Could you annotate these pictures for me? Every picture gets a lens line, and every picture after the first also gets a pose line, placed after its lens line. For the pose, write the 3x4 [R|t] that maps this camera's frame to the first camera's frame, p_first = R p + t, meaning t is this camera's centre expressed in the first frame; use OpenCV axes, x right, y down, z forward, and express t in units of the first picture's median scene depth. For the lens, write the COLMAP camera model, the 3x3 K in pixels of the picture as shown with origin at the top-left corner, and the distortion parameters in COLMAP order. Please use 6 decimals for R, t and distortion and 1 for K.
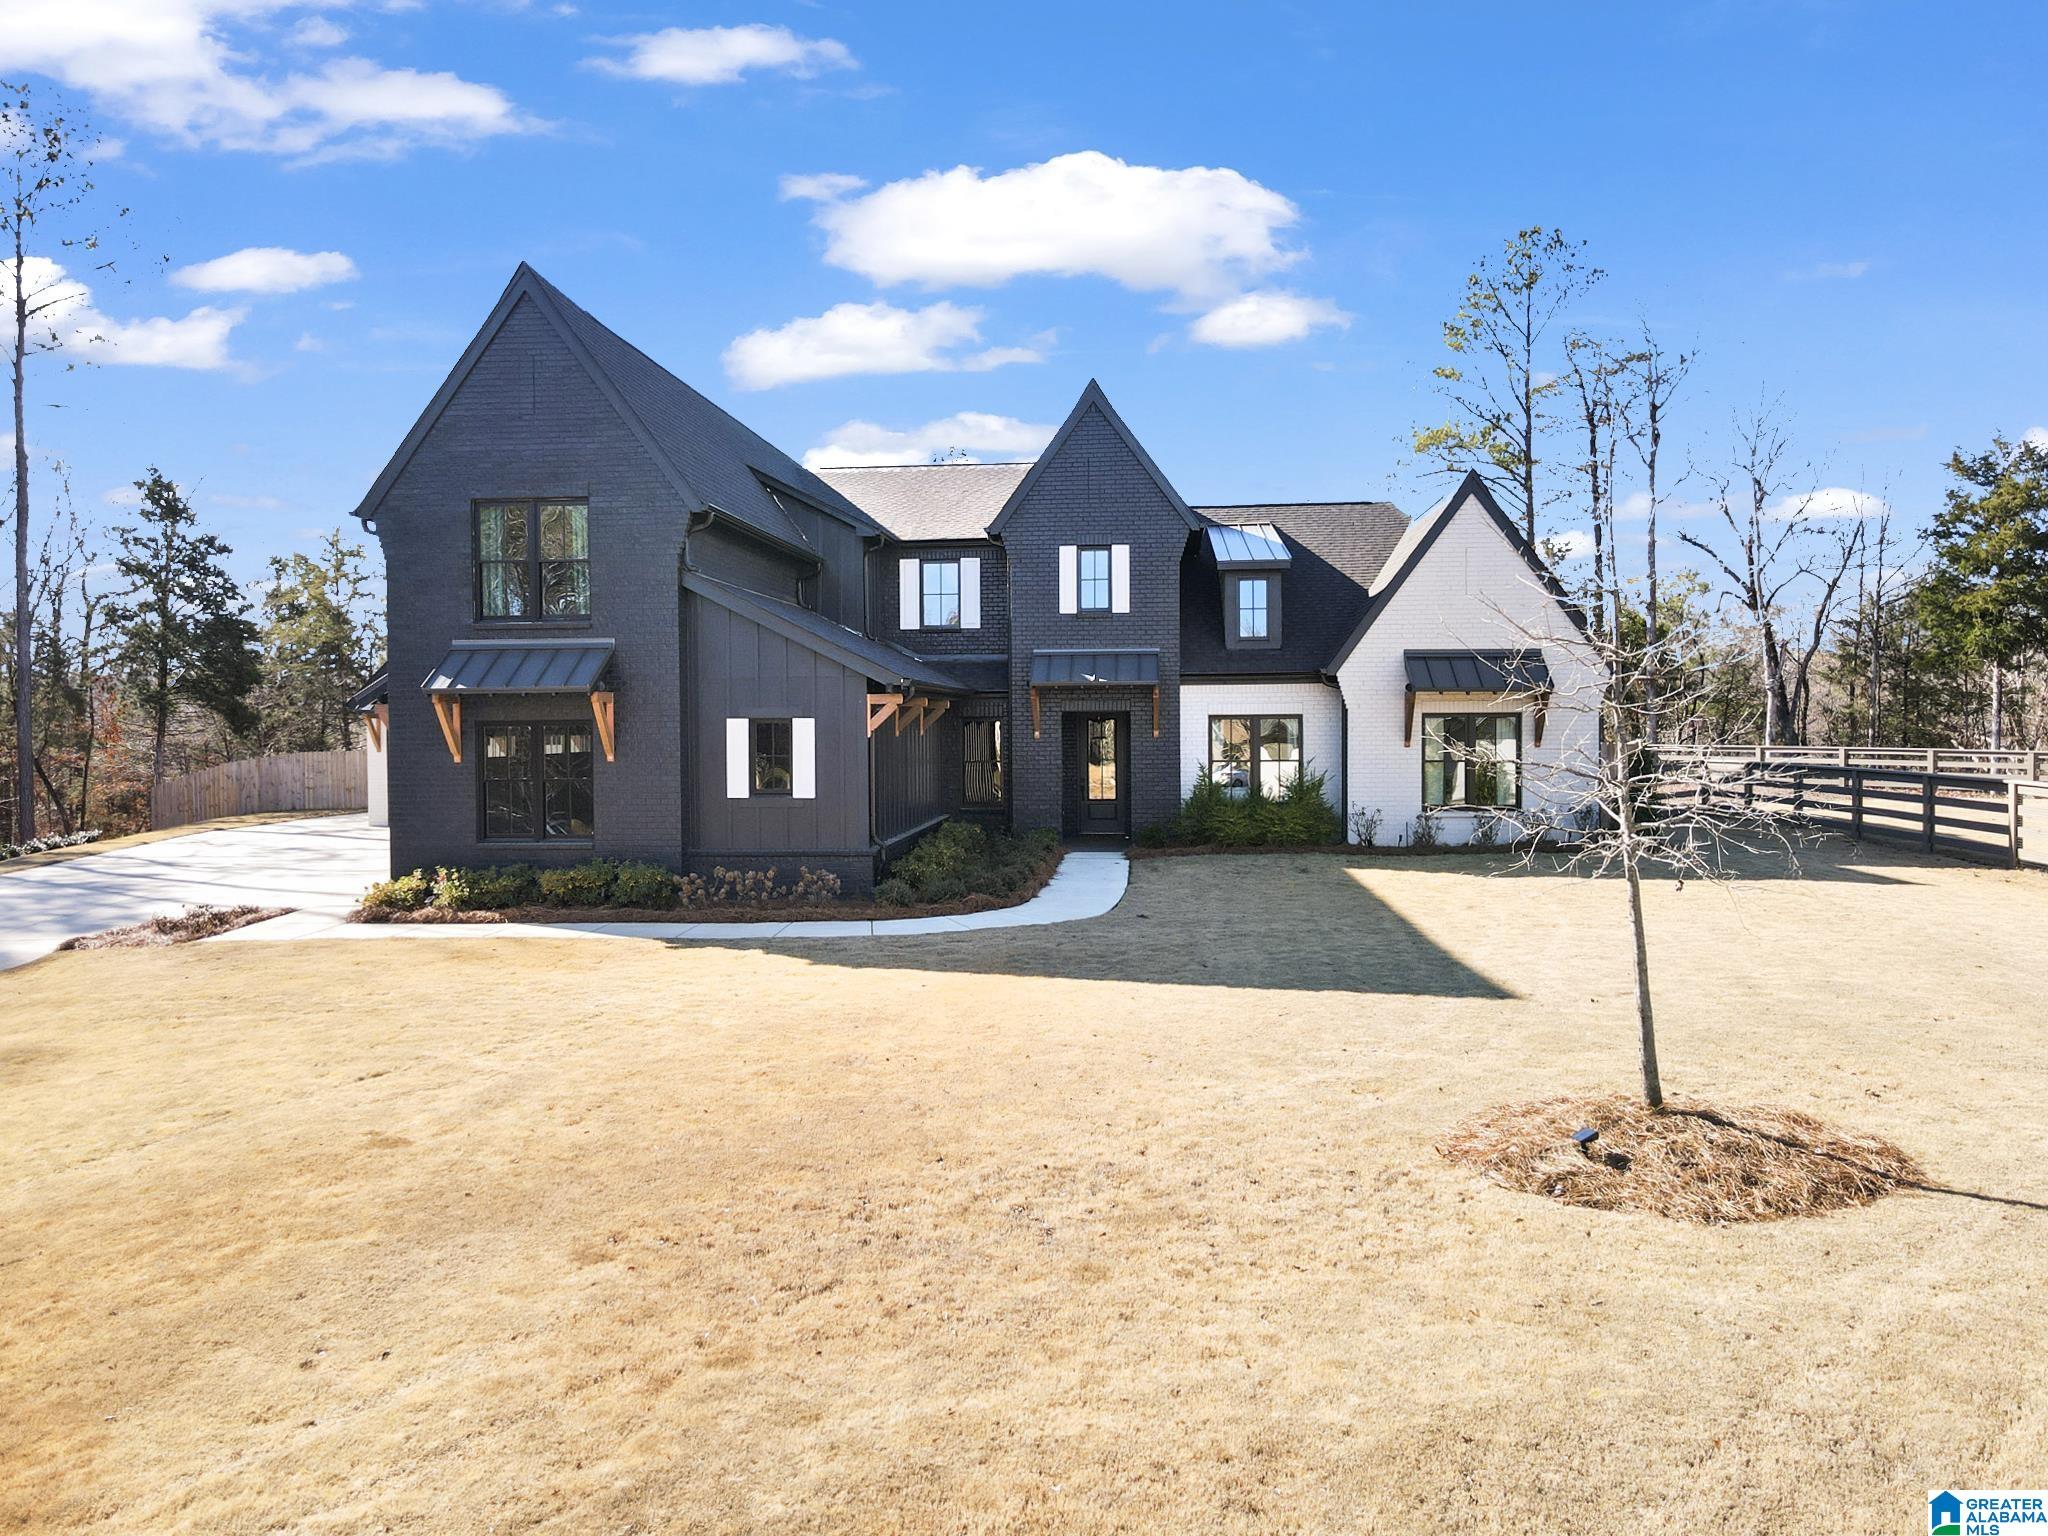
lens RADIAL K [[1468.7, 0, 1024.0], [0, 1468.7, 768.0], [0, 0, 1]] dist [0.004694, 0.008659]
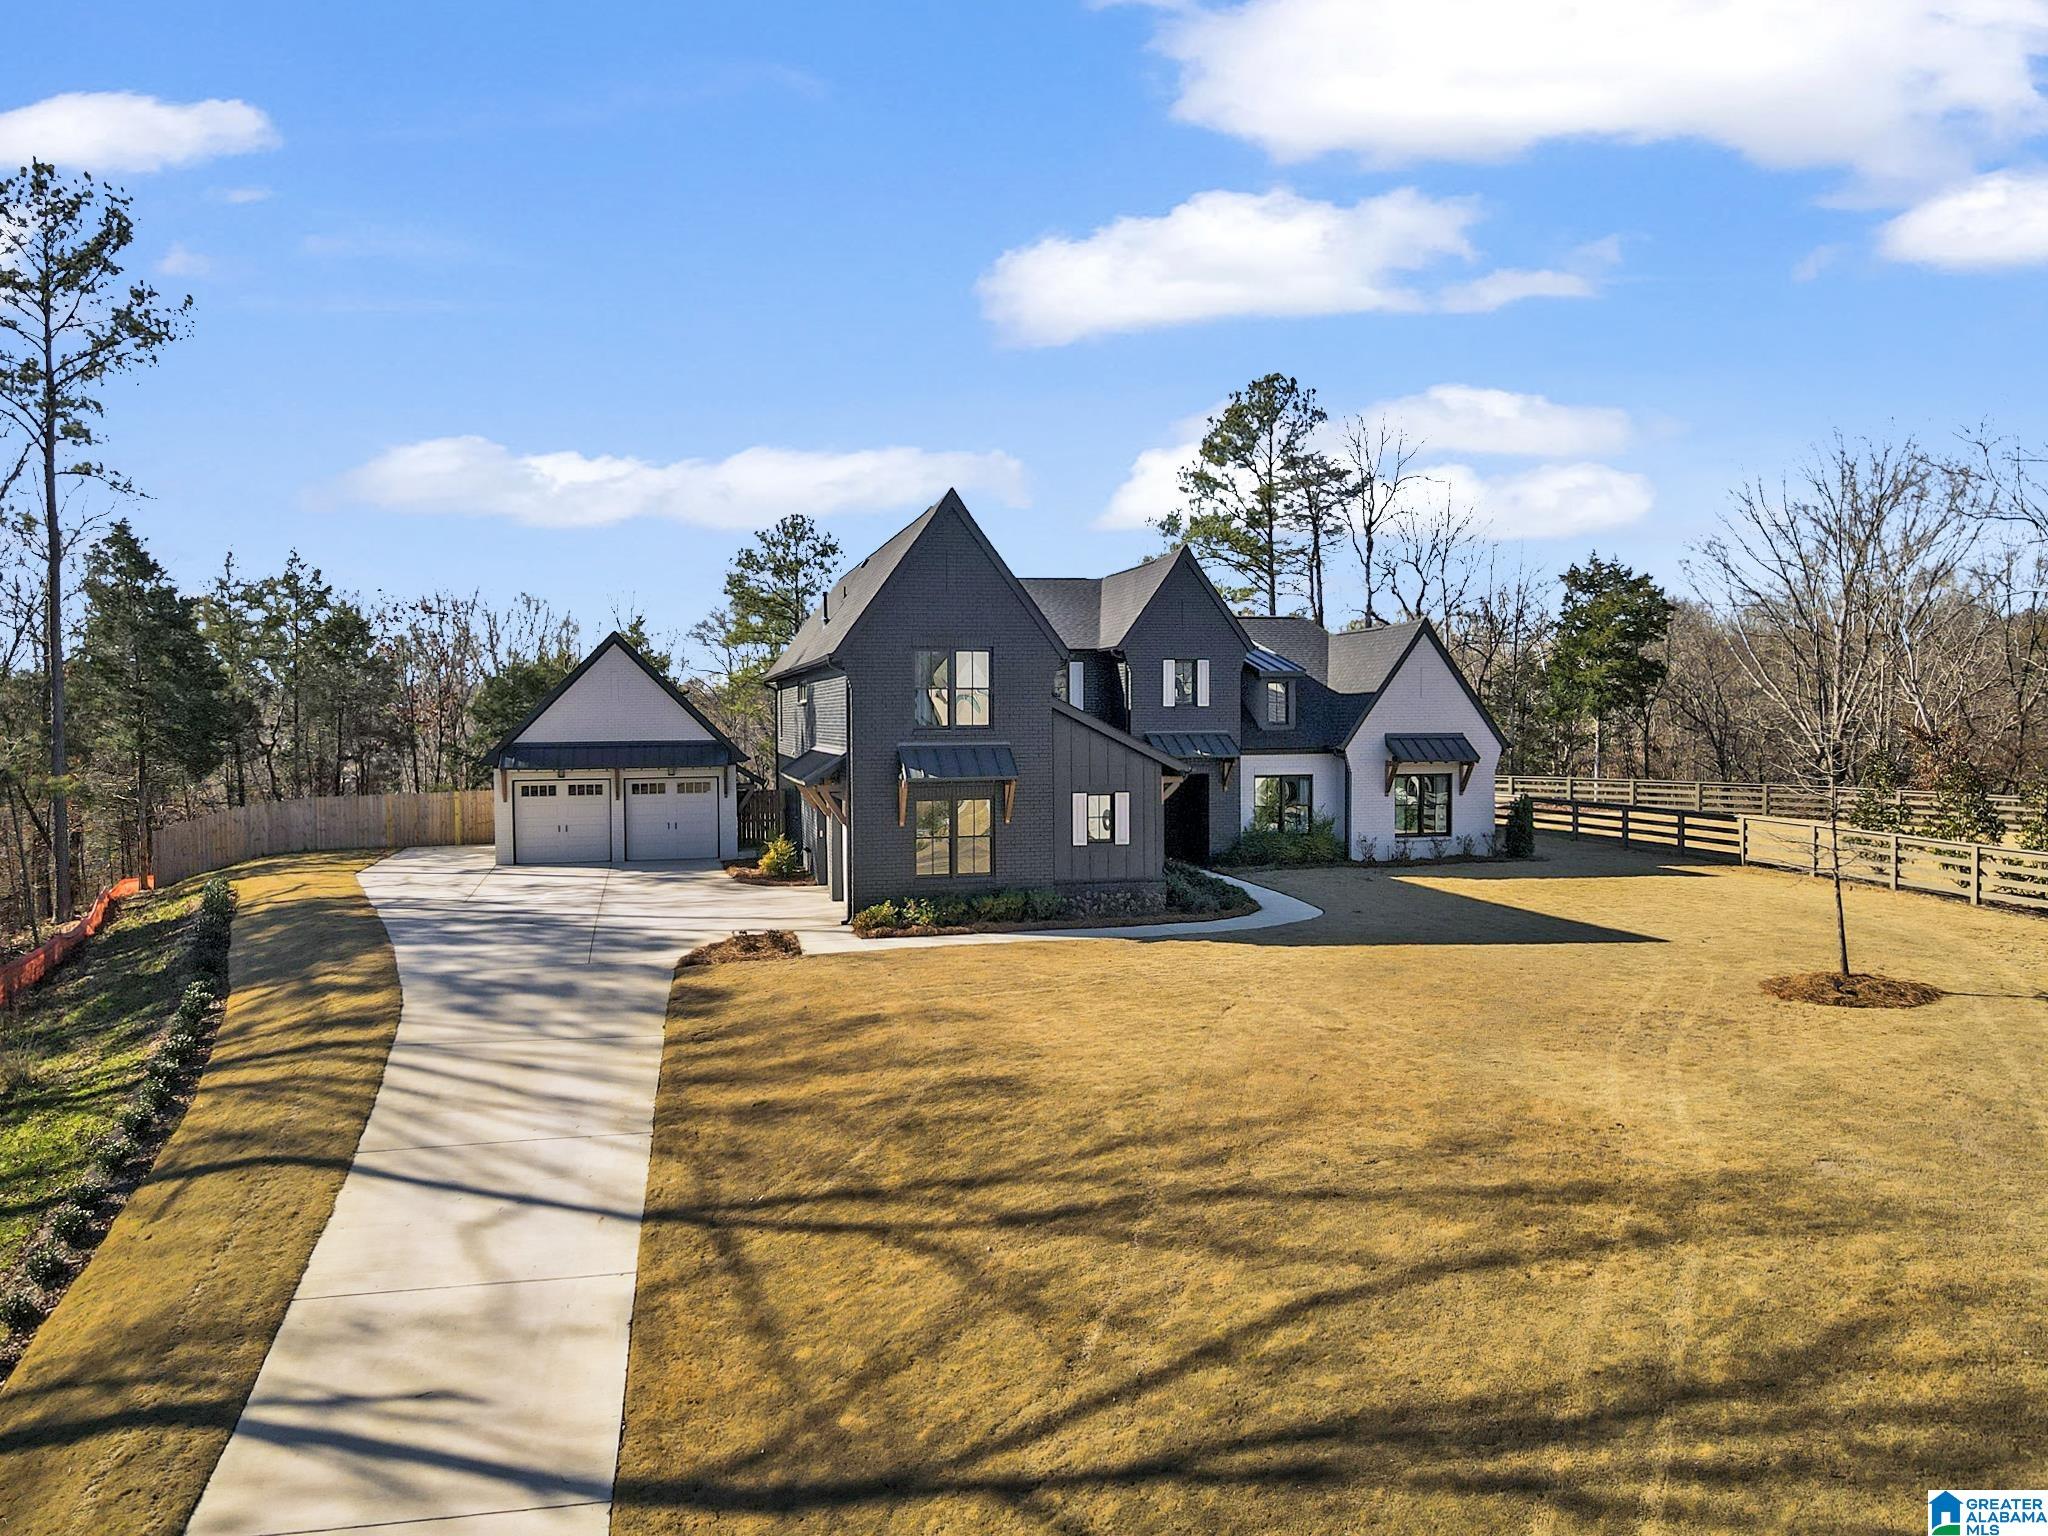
lens RADIAL K [[1468.7, 0, 1024.0], [0, 1468.7, 768.0], [0, 0, 1]] dist [0.004694, 0.008659]
pose [[0.945143, -0.010251, 0.326497, -0.610388], [0.009551, 0.999947, 0.003747, -0.054242], [-0.326519, -0.000423, 0.945191, -0.335399]]
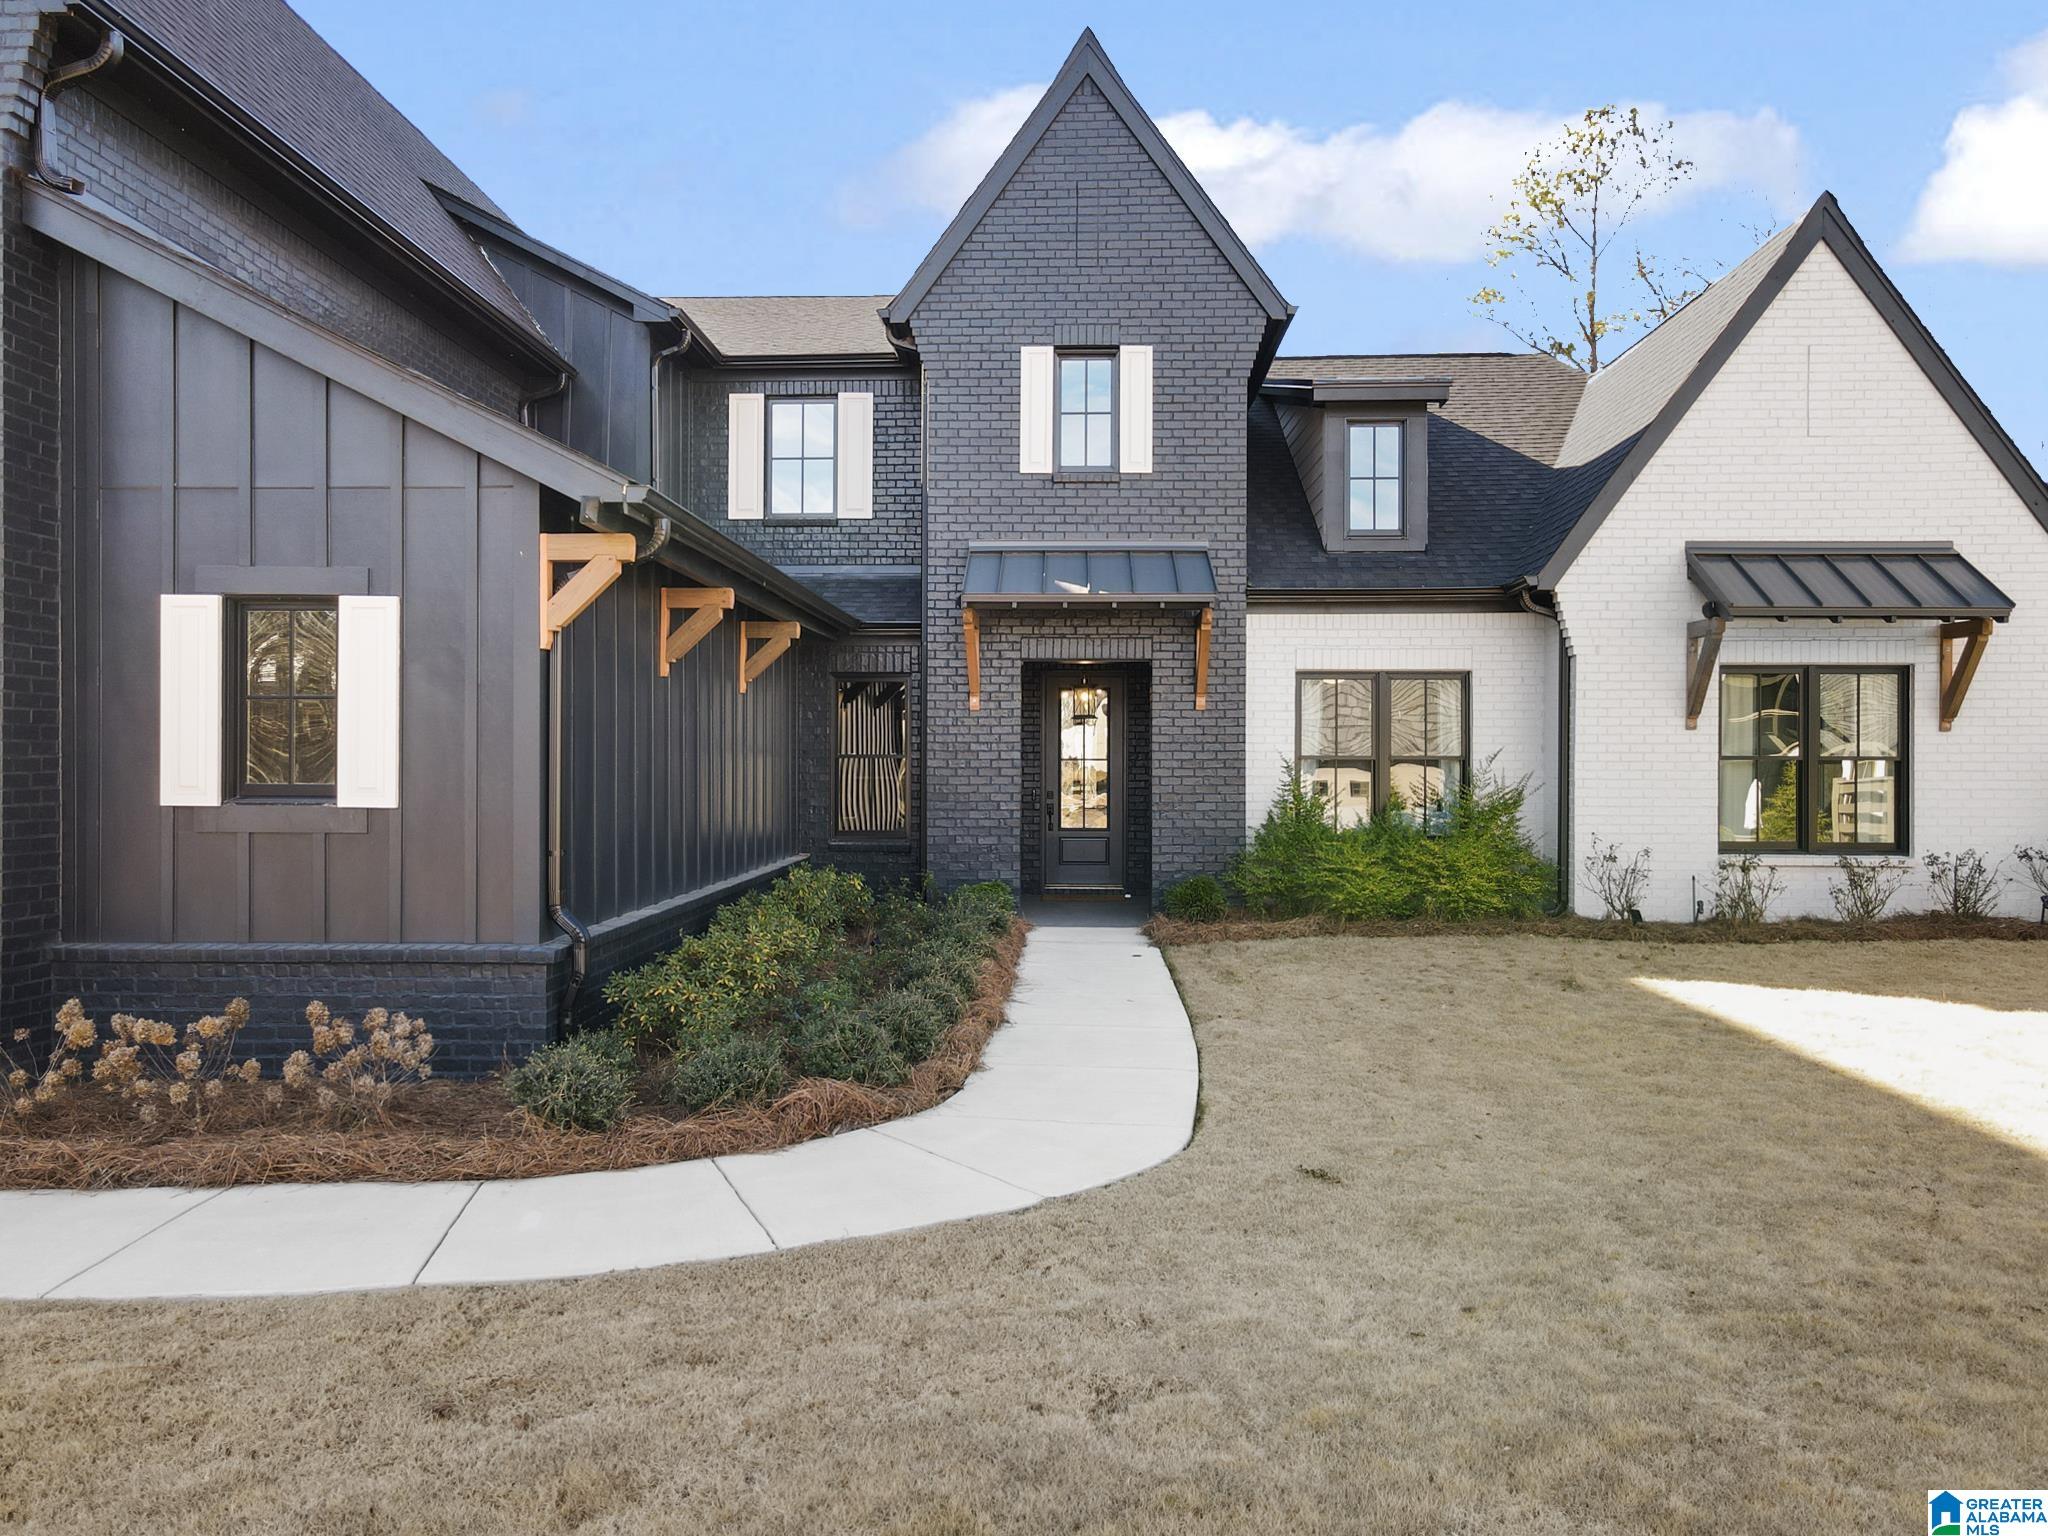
lens RADIAL K [[1468.7, 0, 1024.0], [0, 1468.7, 768.0], [0, 0, 1]] dist [0.004694, 0.008659]
pose [[0.998412, 0.010758, 0.055297, -0.002393], [-0.009296, 0.999602, -0.026638, 0.015508], [-0.055561, 0.026082, 0.998115, 0.505635]]
